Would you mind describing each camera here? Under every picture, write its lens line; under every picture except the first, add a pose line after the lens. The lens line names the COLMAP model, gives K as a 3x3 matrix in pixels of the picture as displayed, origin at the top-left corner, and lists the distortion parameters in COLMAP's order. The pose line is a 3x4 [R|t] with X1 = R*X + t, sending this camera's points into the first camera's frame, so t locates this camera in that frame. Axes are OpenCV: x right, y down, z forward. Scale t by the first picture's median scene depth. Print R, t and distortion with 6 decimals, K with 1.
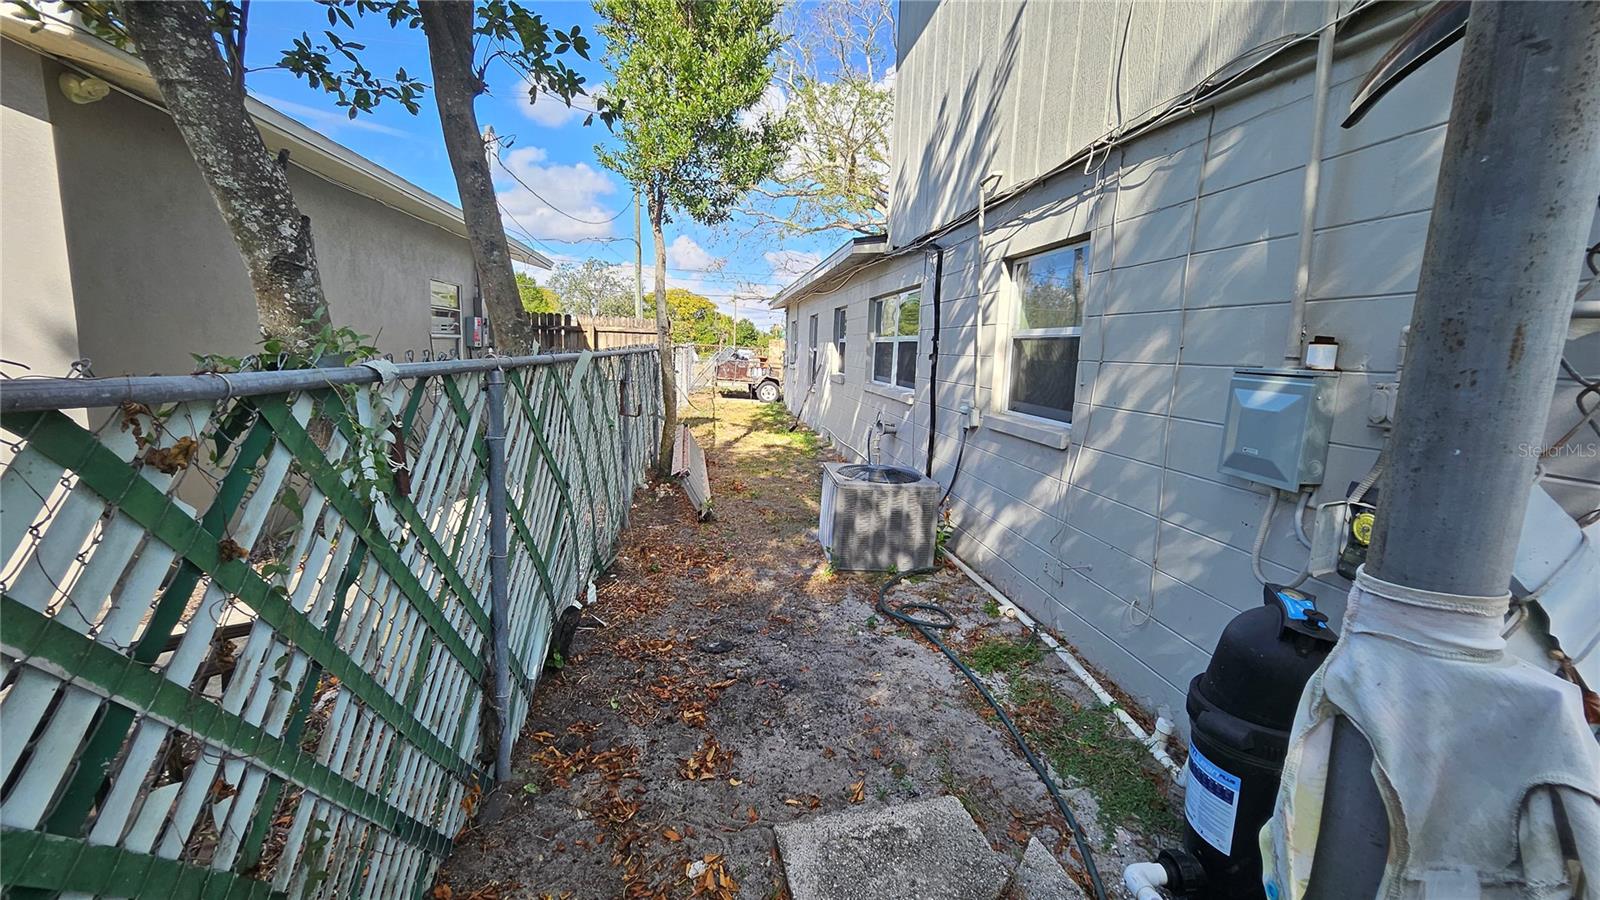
lens RADIAL K [[629.4, 0, 795.8], [0, 629.4, 442.7], [0, 0, 1]] dist [-0.008643, -0.000228]
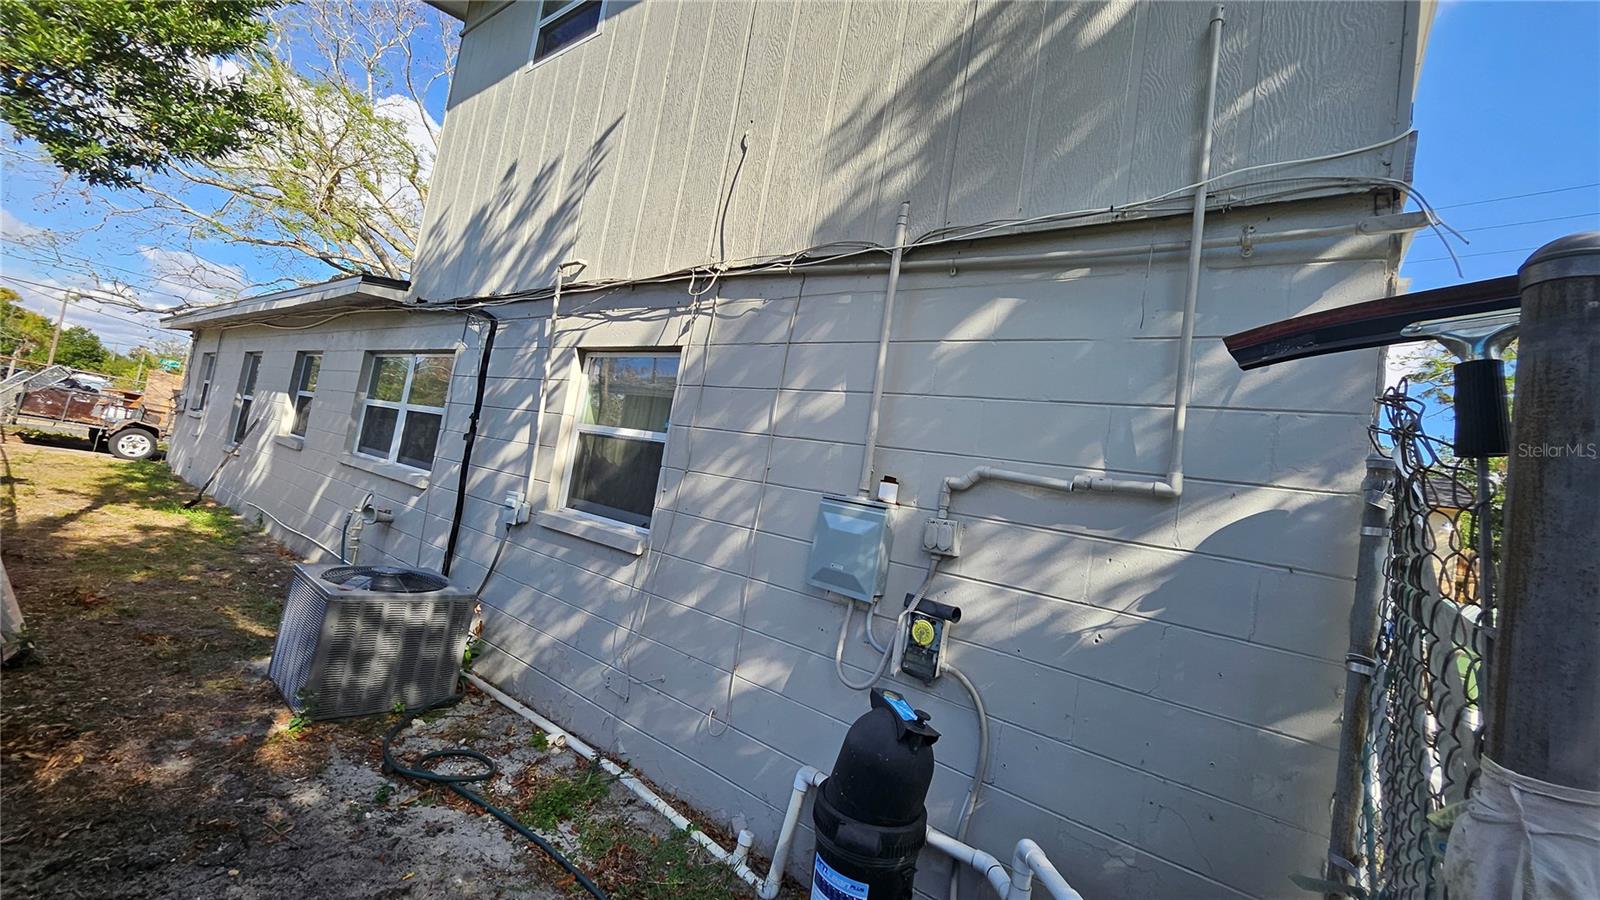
lens RADIAL K [[636.9, 0, 803.7], [0, 636.9, 445.0], [0, 0, 1]] dist [-0.002293, 0.000211]
pose [[0.705788, 0.127764, 0.696807, -0.089645], [-0.032662, 0.988425, -0.148151, -0.017202], [-0.707670, 0.081805, 0.701792, 0.100014]]
